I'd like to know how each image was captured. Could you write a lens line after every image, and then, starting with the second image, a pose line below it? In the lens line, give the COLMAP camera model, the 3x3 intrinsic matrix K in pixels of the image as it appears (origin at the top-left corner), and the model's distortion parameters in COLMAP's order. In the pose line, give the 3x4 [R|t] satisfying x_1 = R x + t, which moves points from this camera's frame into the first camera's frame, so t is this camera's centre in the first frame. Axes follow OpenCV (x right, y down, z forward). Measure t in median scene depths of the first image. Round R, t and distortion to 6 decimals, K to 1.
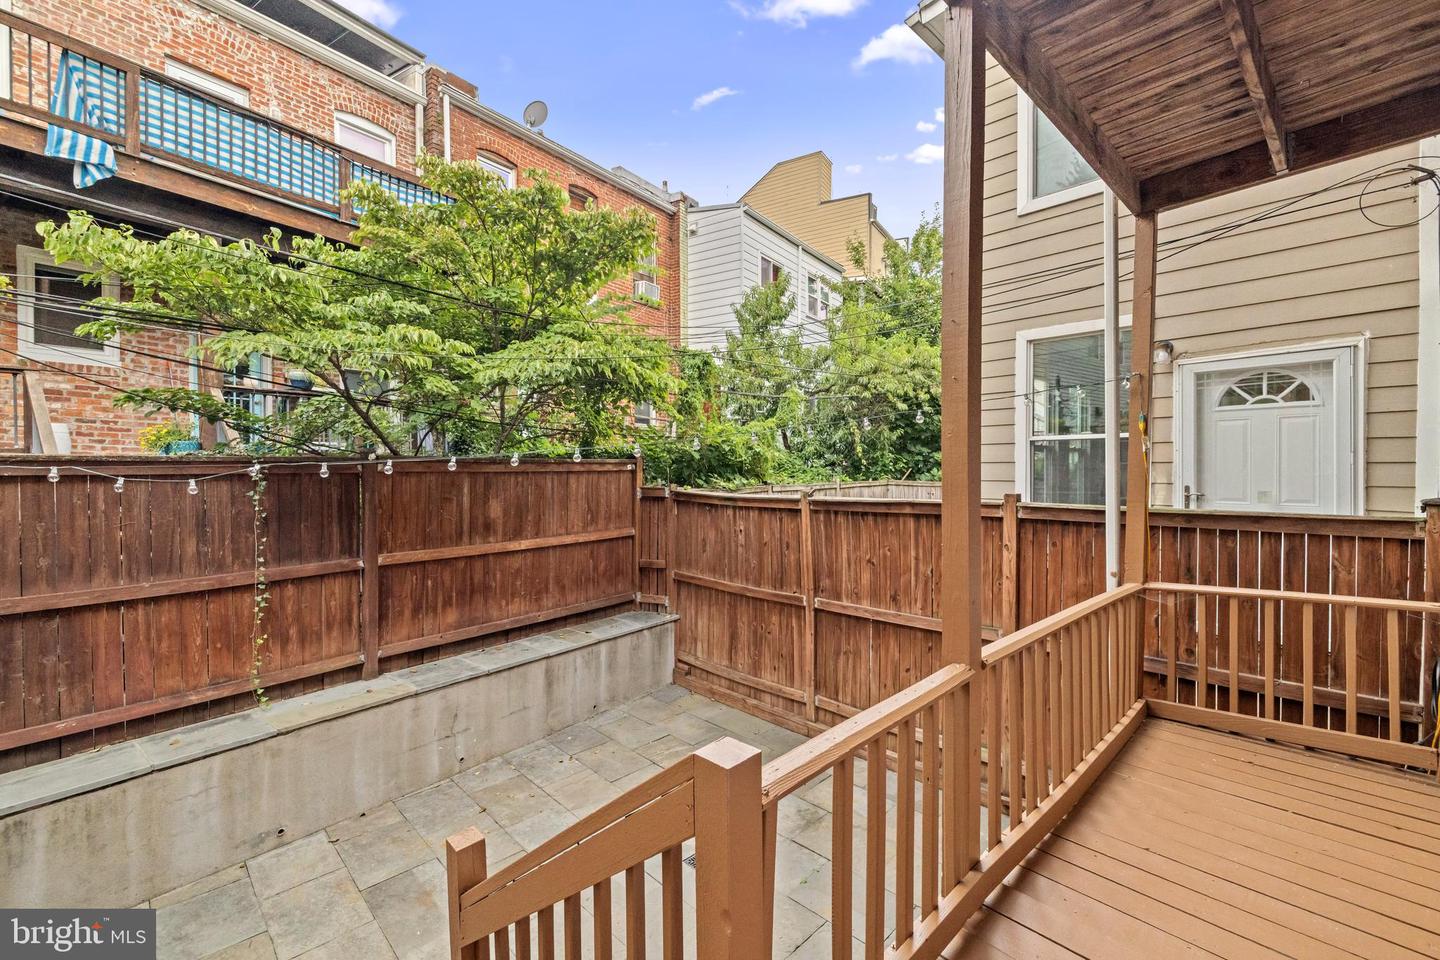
lens RADIAL K [[631.8, 0, 721.0], [0, 631.8, 468.5], [0, 0, 1]] dist [-0.001235, 0.000780]
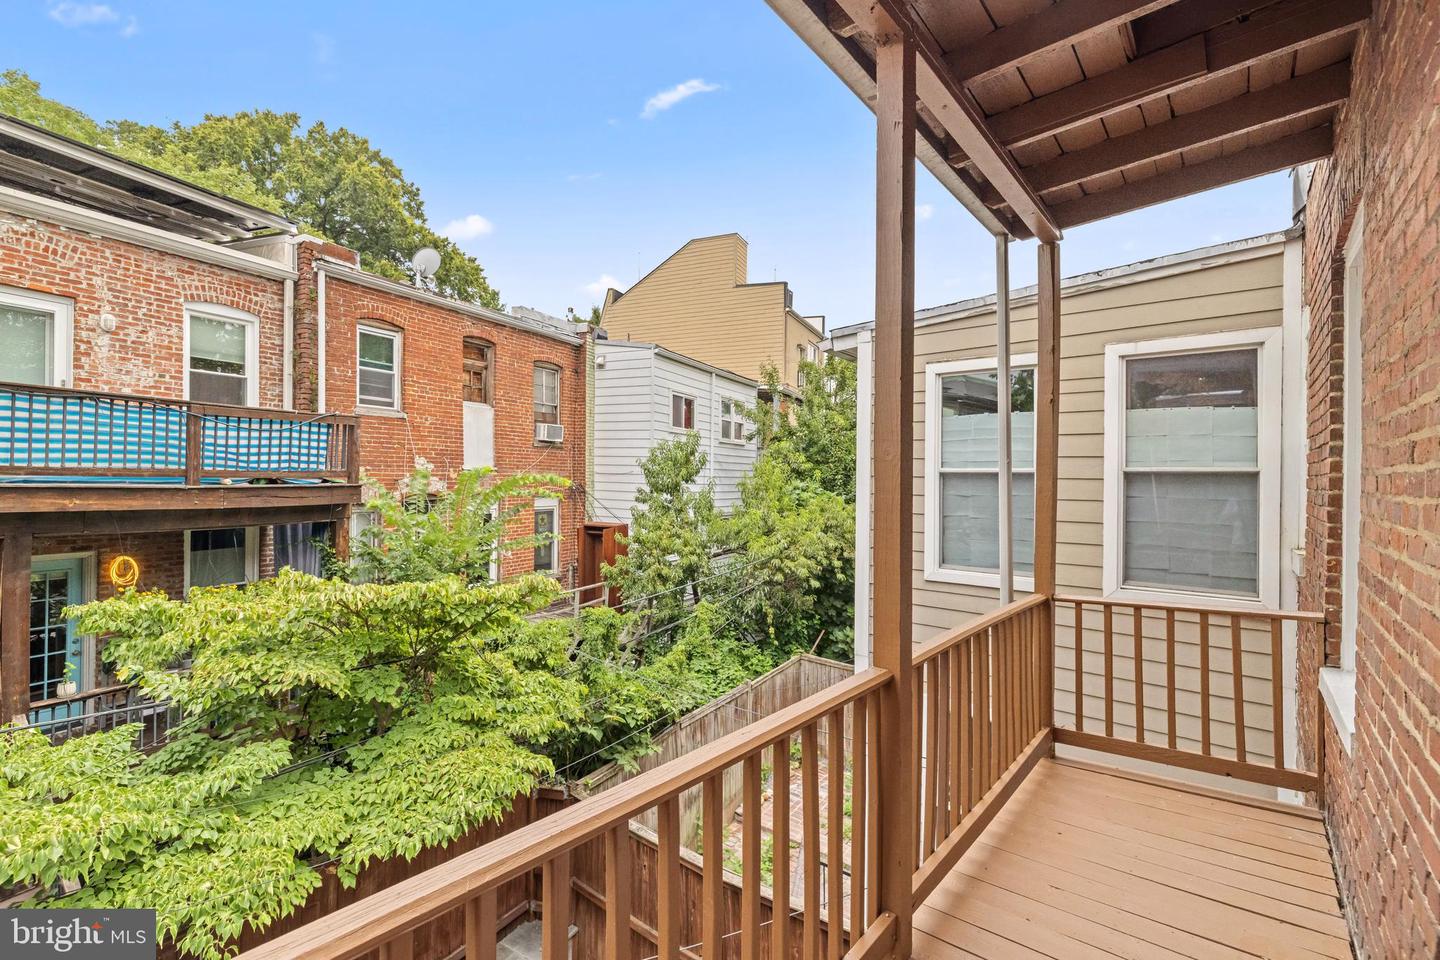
lens RADIAL K [[665.1, 0, 714.4], [0, 665.1, 483.4], [0, 0, 1]] dist [0.000616, -0.000070]
pose [[0.992000, 0.010897, 0.125767, 0.002089], [-0.009241, 0.999863, -0.013742, -0.280972], [-0.125899, 0.012470, 0.991965, -0.001339]]
